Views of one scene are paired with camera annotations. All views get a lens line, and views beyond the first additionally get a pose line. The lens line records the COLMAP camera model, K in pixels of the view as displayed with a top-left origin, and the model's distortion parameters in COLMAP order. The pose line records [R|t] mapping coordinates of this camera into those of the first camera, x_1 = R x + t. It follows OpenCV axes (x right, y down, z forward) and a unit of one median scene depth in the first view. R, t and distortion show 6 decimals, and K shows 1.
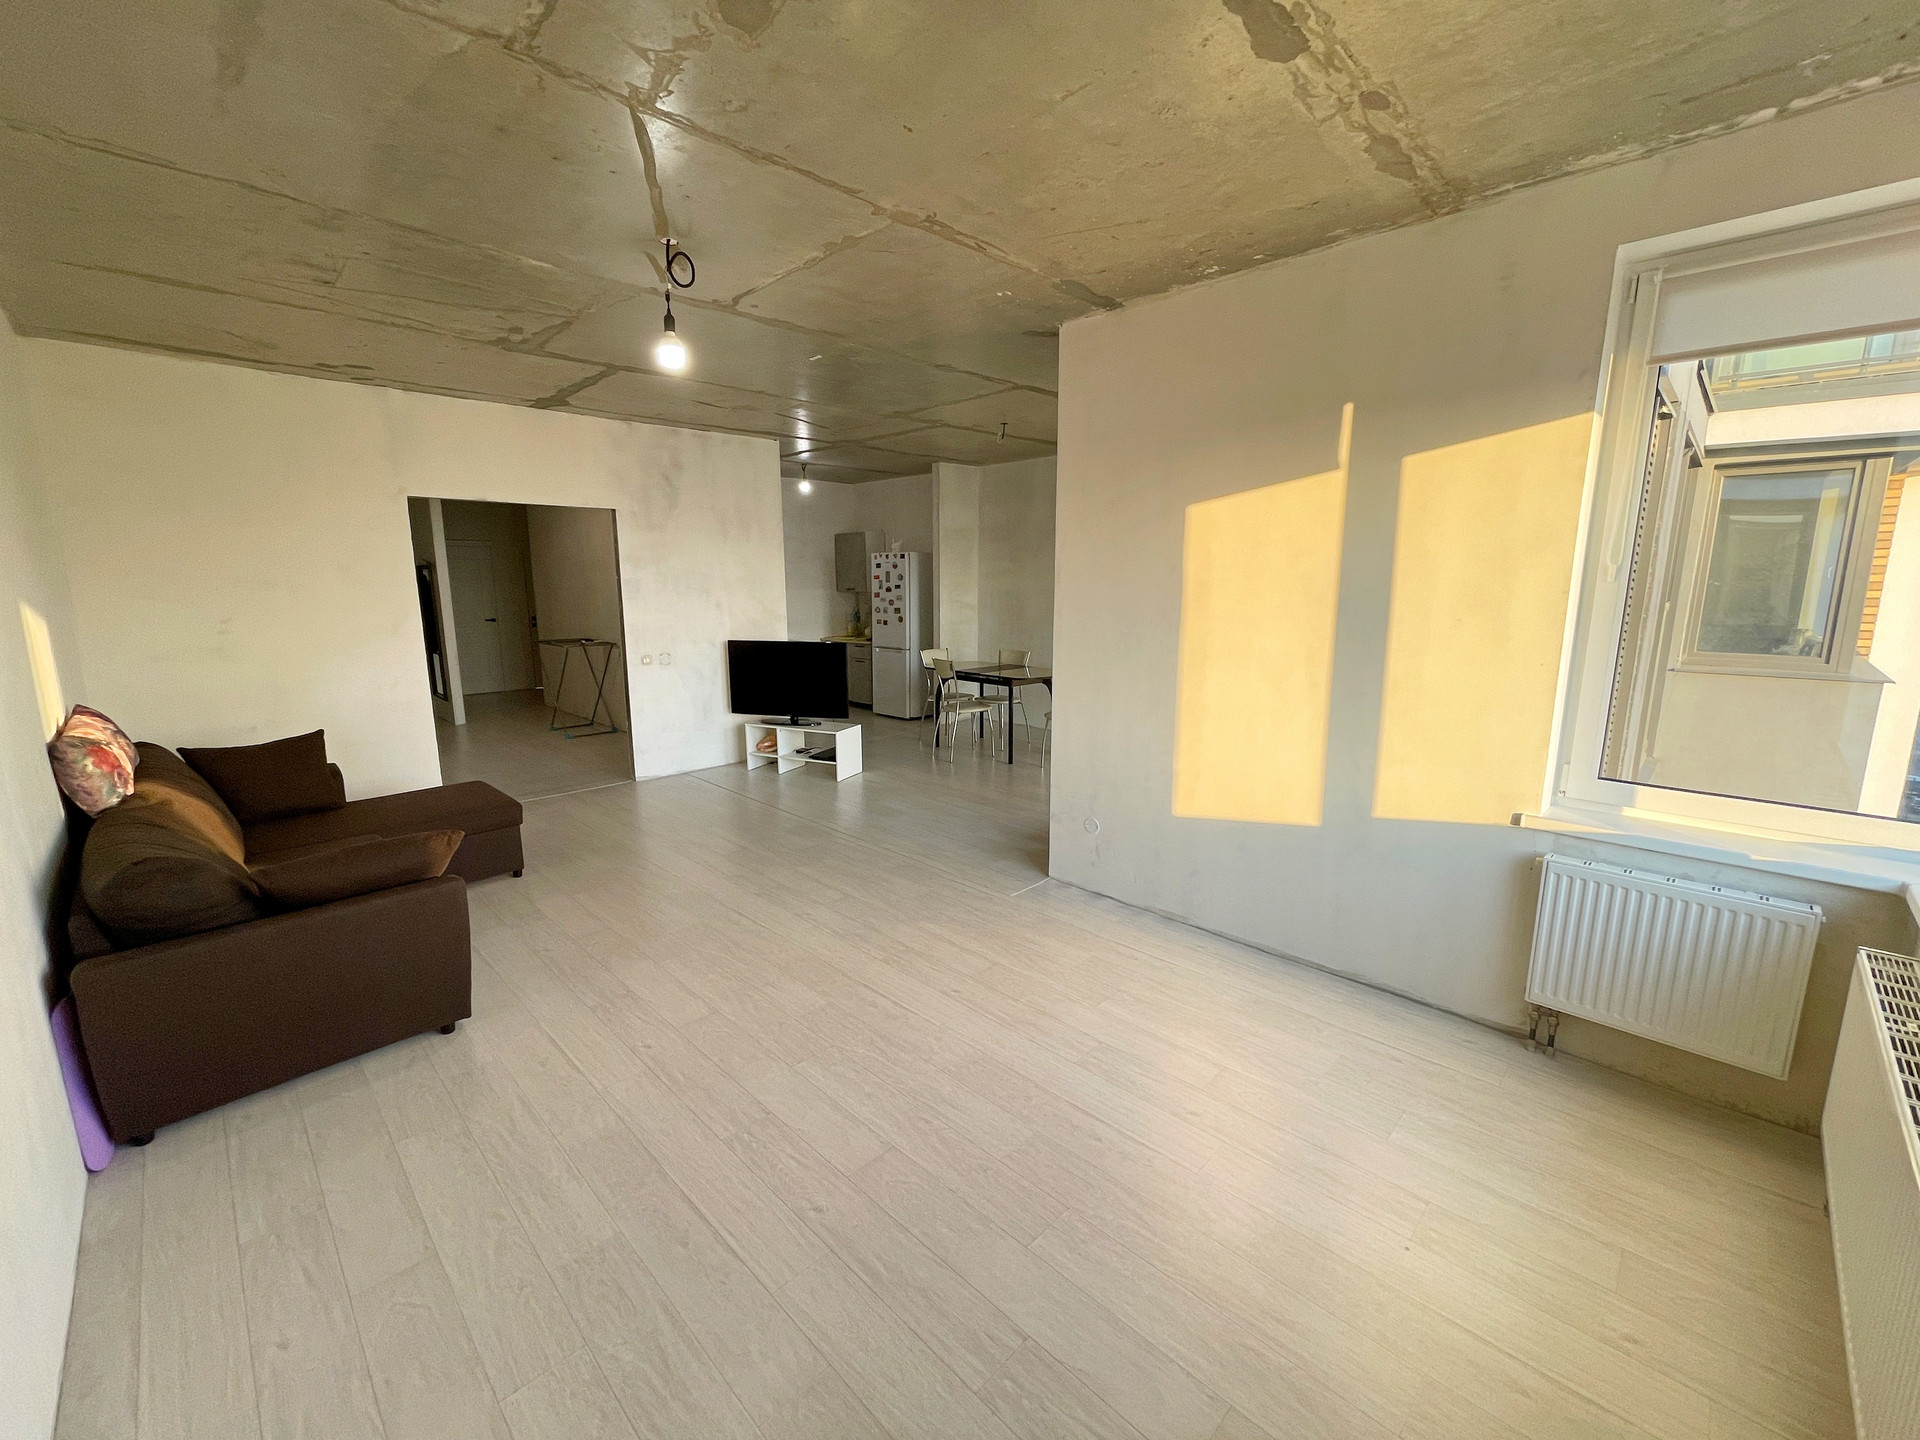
lens RADIAL K [[782.4, 0, 954.0], [0, 782.4, 721.0], [0, 0, 1]] dist [-0.000273, -0.000064]
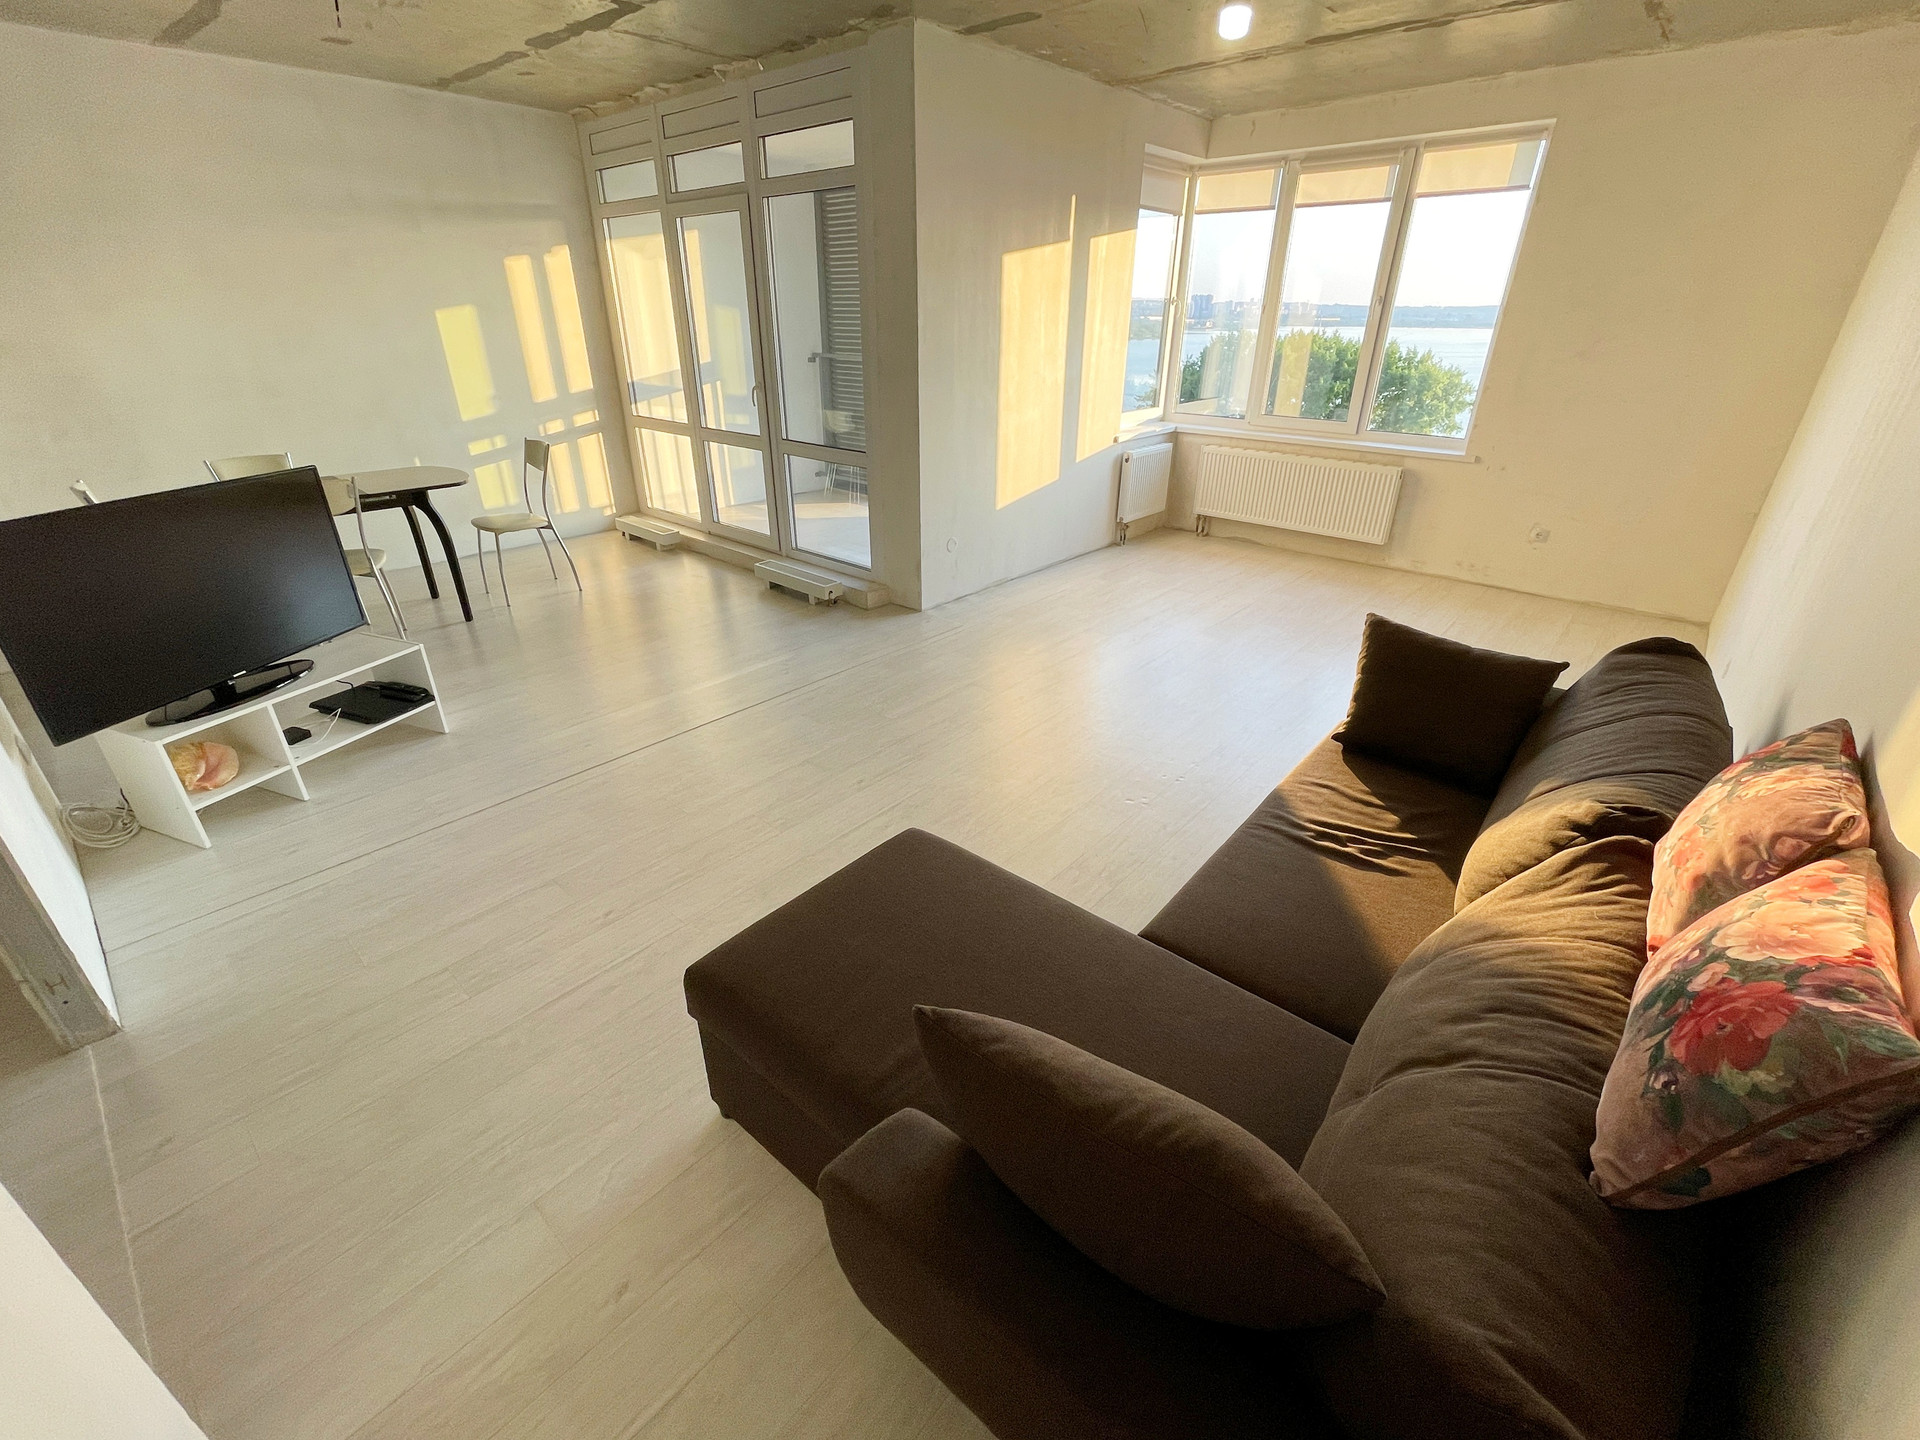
lens RADIAL K [[823.2, 0, 953.0], [0, 823.2, 710.8], [0, 0, 1]] dist [-0.002222, 0.000521]
pose [[-0.057988, -0.436772, 0.897701, -0.610905], [0.175038, 0.880836, 0.439874, -0.110631], [-0.982853, 0.182639, 0.025373, 0.594128]]
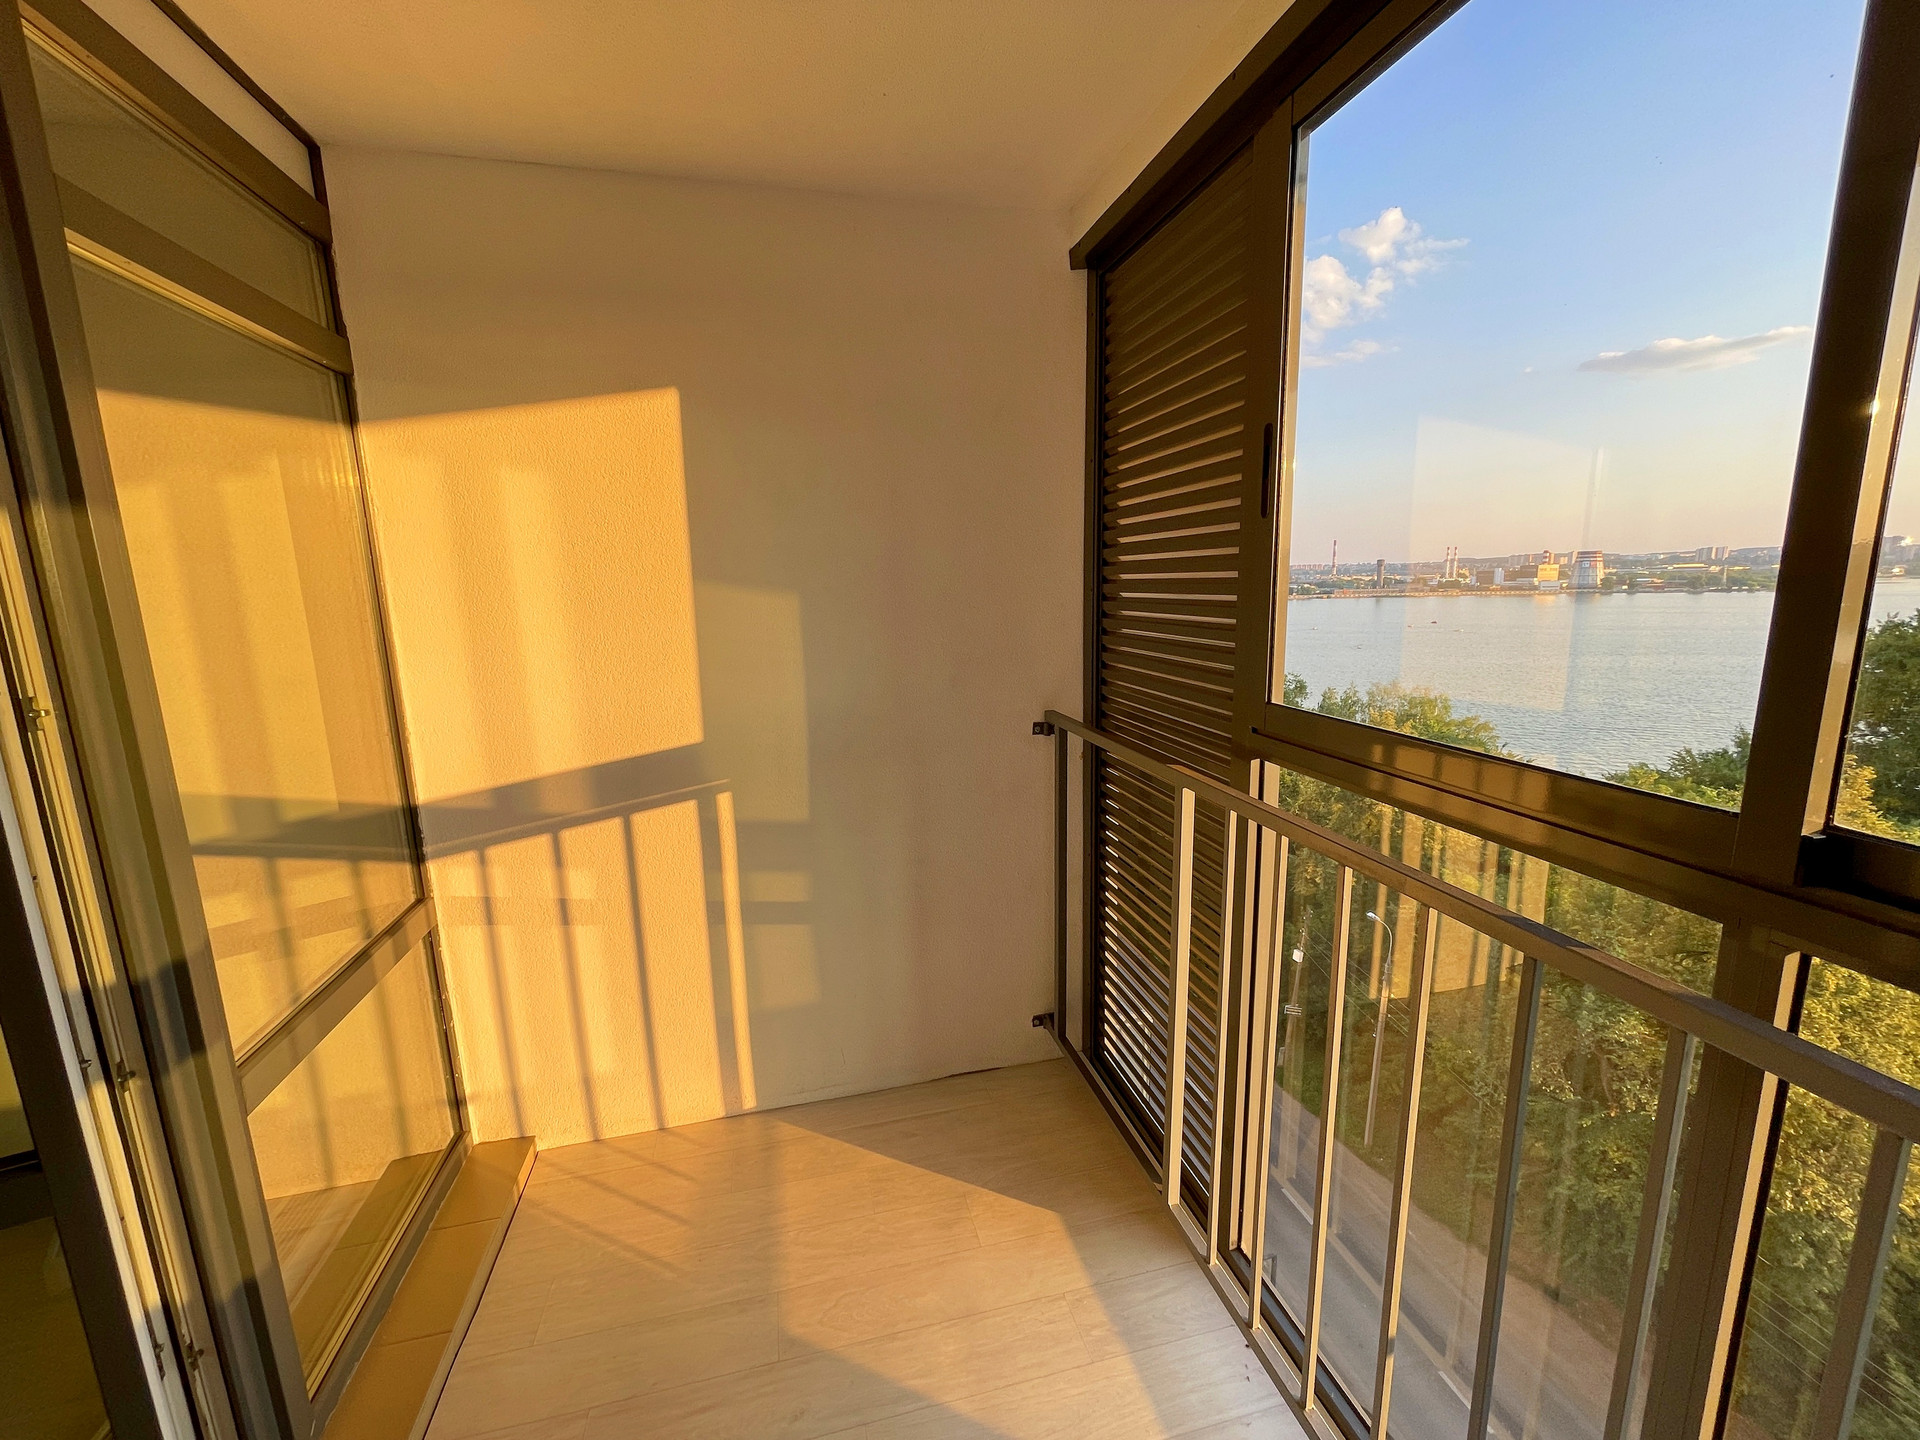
lens RADIAL K [[780.3, 0, 948.0], [0, 780.3, 713.5], [0, 0, 1]] dist [-0.001128, -0.000073]
pose [[0.516600, -0.157510, 0.841615, 0.263399], [0.177225, 0.981318, 0.074872, -0.114625], [-0.837685, 0.110476, 0.534864, 0.564789]]
